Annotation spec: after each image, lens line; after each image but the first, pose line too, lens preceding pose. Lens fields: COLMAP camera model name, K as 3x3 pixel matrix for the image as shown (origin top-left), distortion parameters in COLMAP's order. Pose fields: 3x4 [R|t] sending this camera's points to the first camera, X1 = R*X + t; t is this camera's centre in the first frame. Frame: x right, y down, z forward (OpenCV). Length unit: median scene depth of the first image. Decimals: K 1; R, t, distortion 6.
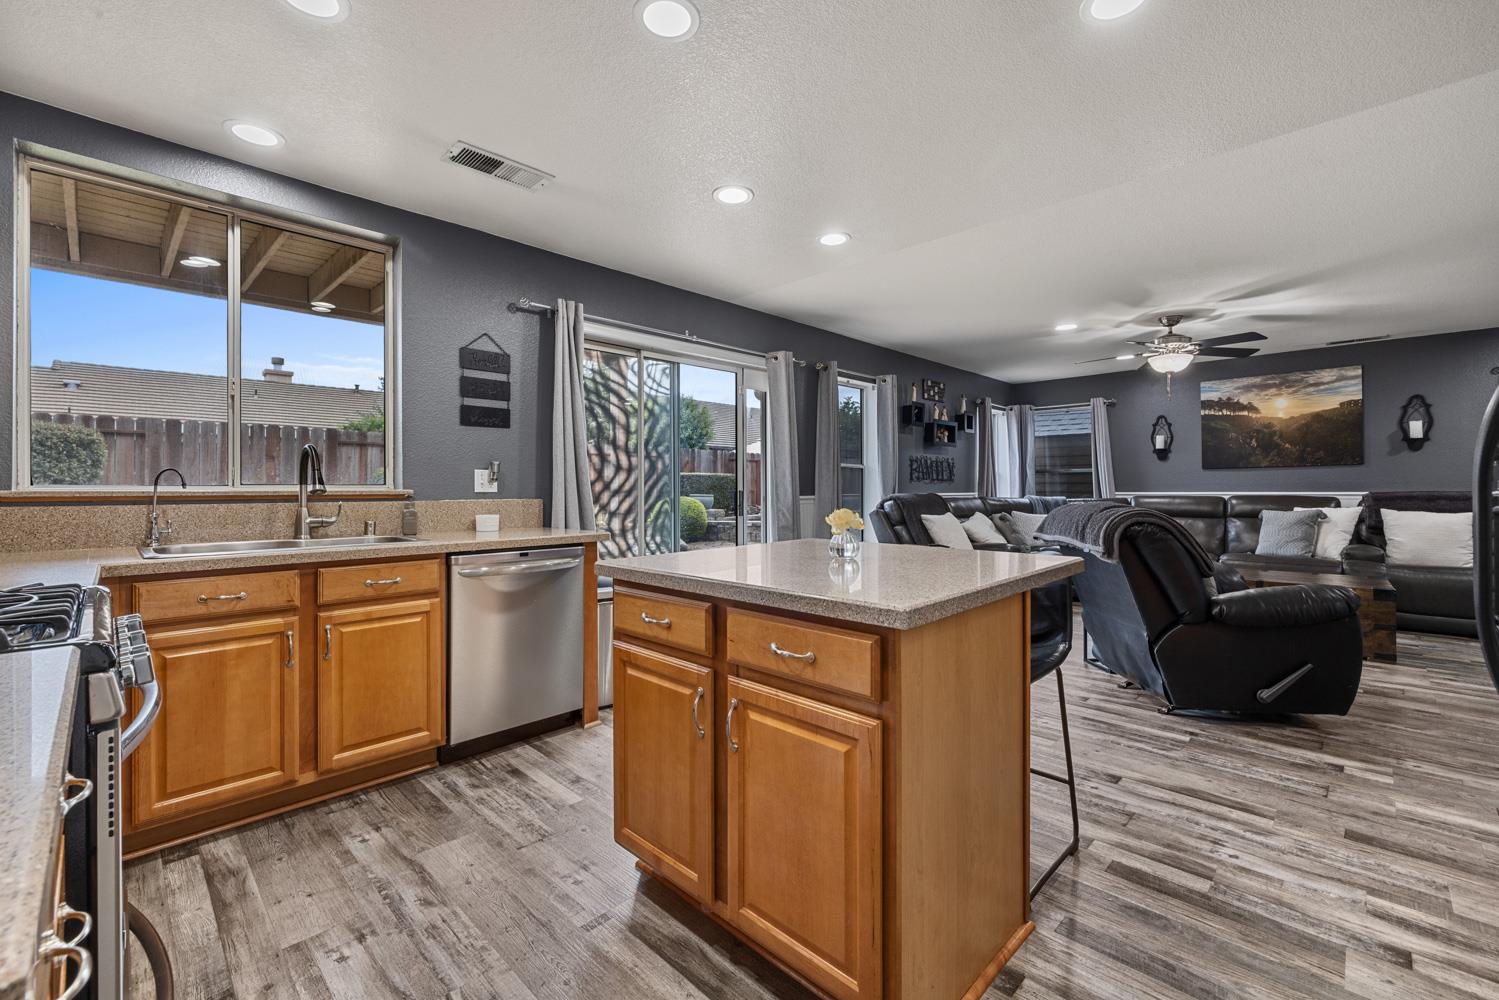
lens RADIAL K [[630.4, 0, 747.6], [0, 630.4, 492.4], [0, 0, 1]] dist [0.005011, -0.000764]
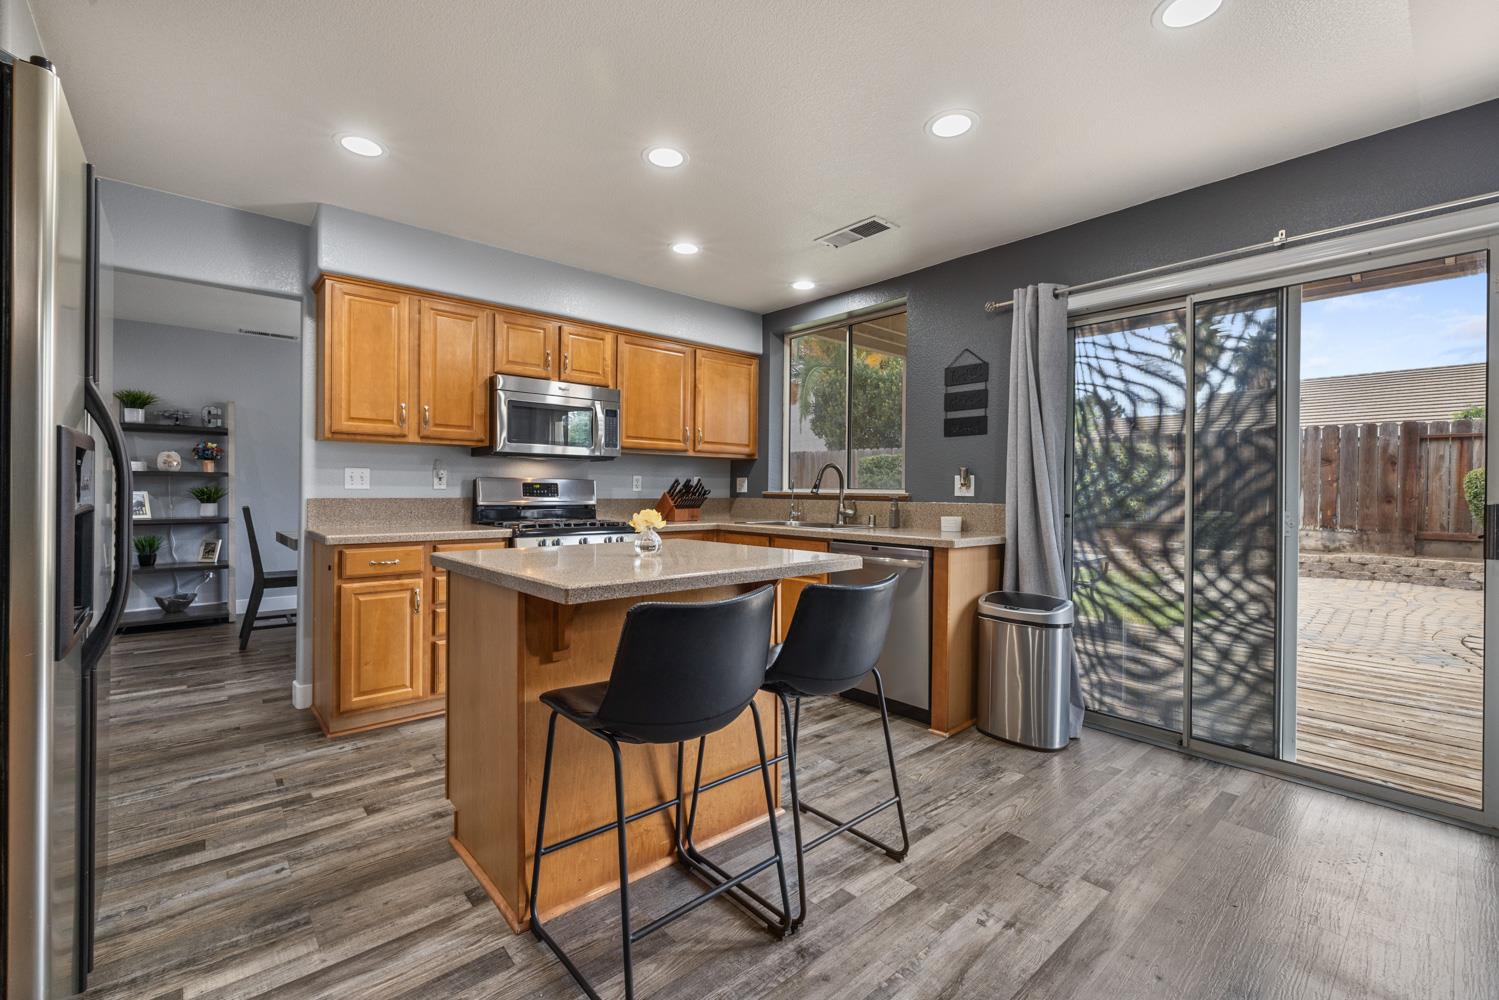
lens RADIAL K [[630.4, 0, 735.1], [0, 630.4, 494.0], [0, 0, 1]] dist [0.005011, -0.000764]
pose [[-0.073769, 0.006943, -0.997251, 0.688615], [-0.015906, 0.999840, 0.008138, -0.006331], [0.997149, 0.016463, -0.073647, 0.685323]]
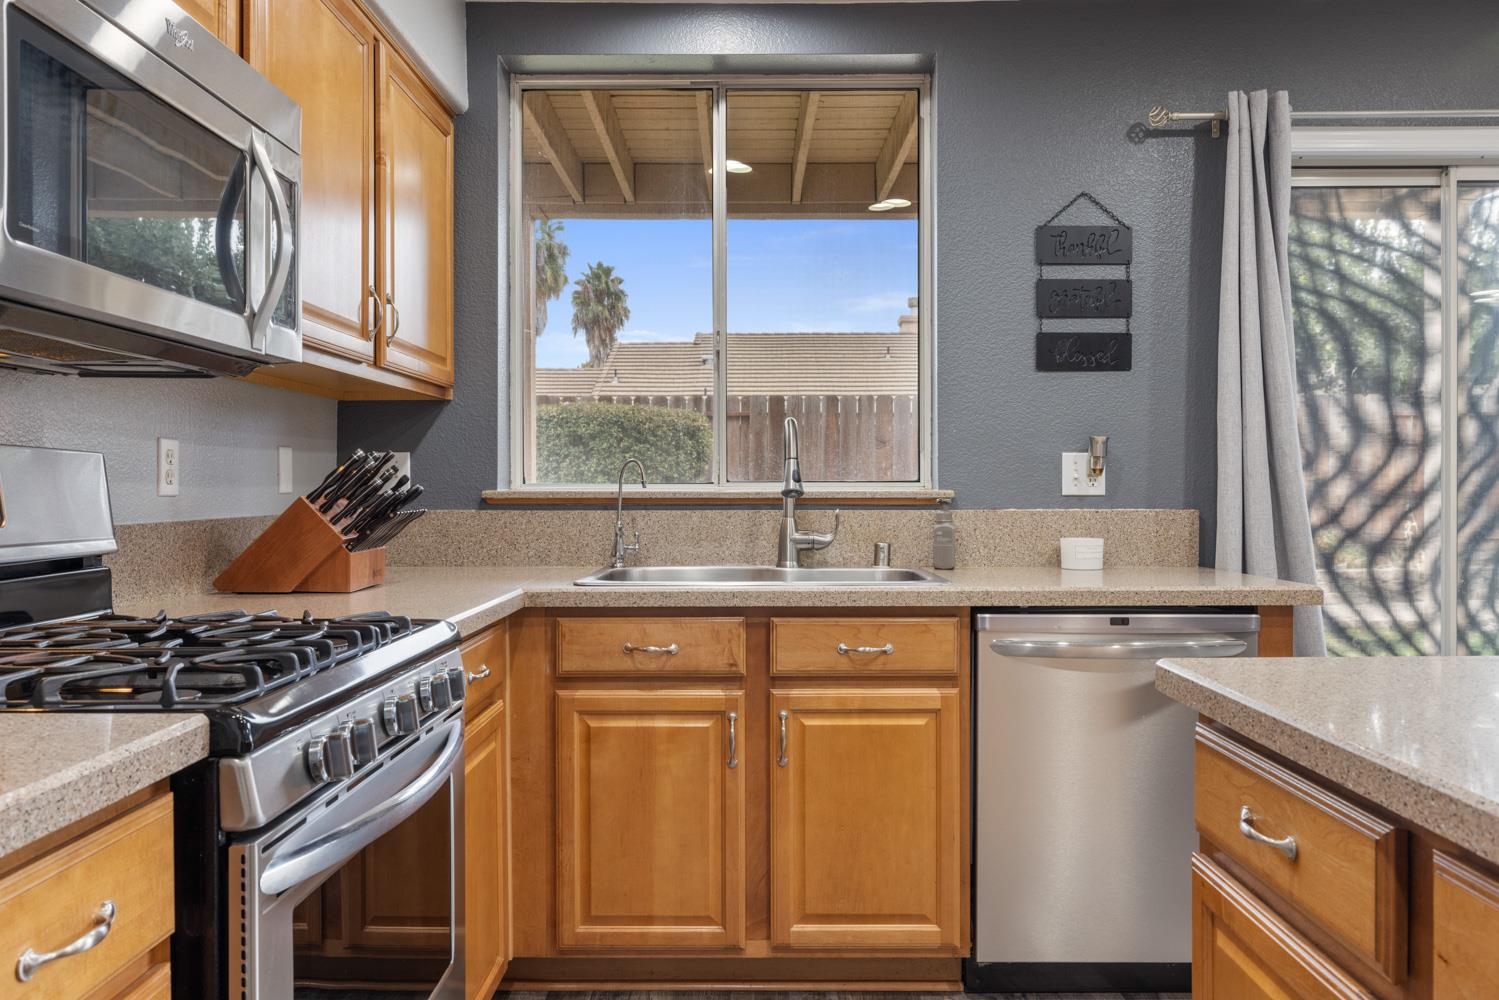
lens RADIAL K [[1118.5, 0, 743.2], [0, 1118.5, 500.9], [0, 0, 1]] dist [-0.001015, 0.000112]
pose [[0.693697, 0.009516, -0.720204, 0.060600], [-0.005204, 0.999953, 0.008200, -0.001714], [0.720248, -0.001940, 0.693713, 0.148450]]
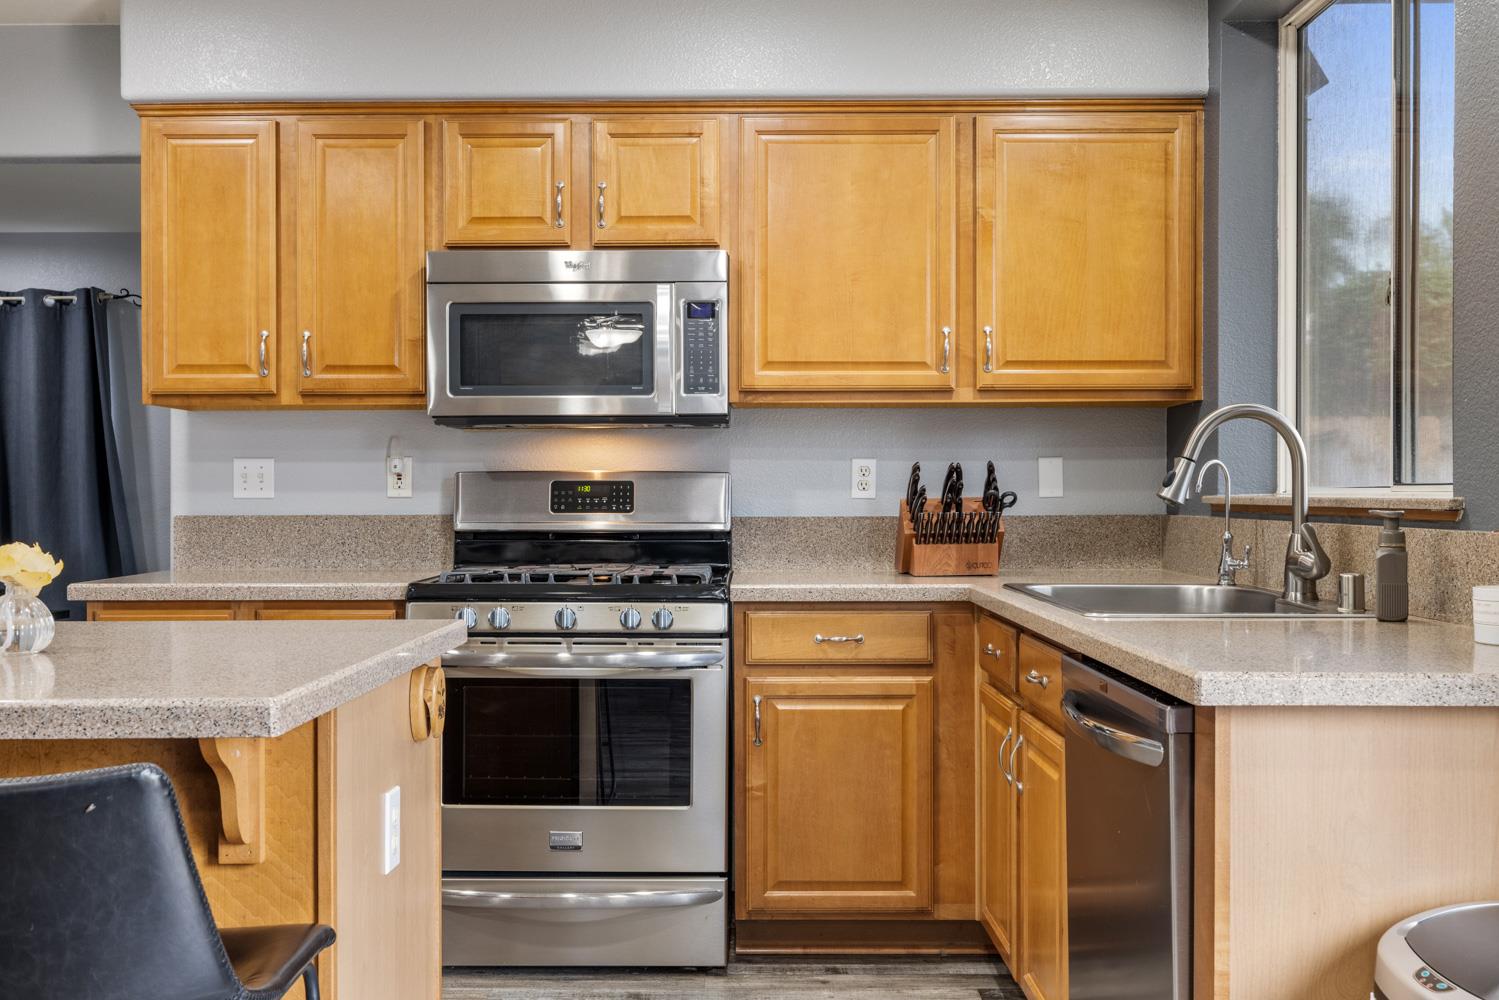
lens RADIAL K [[1383.6, 0, 756.1], [0, 1383.6, 499.0], [0, 0, 1]] dist [-0.000598, 0.000000]
pose [[-0.702238, 0.006212, -0.711915, 0.253354], [-0.001741, 0.999944, 0.010443, -0.009189], [0.711940, 0.008572, -0.702188, 1.153069]]
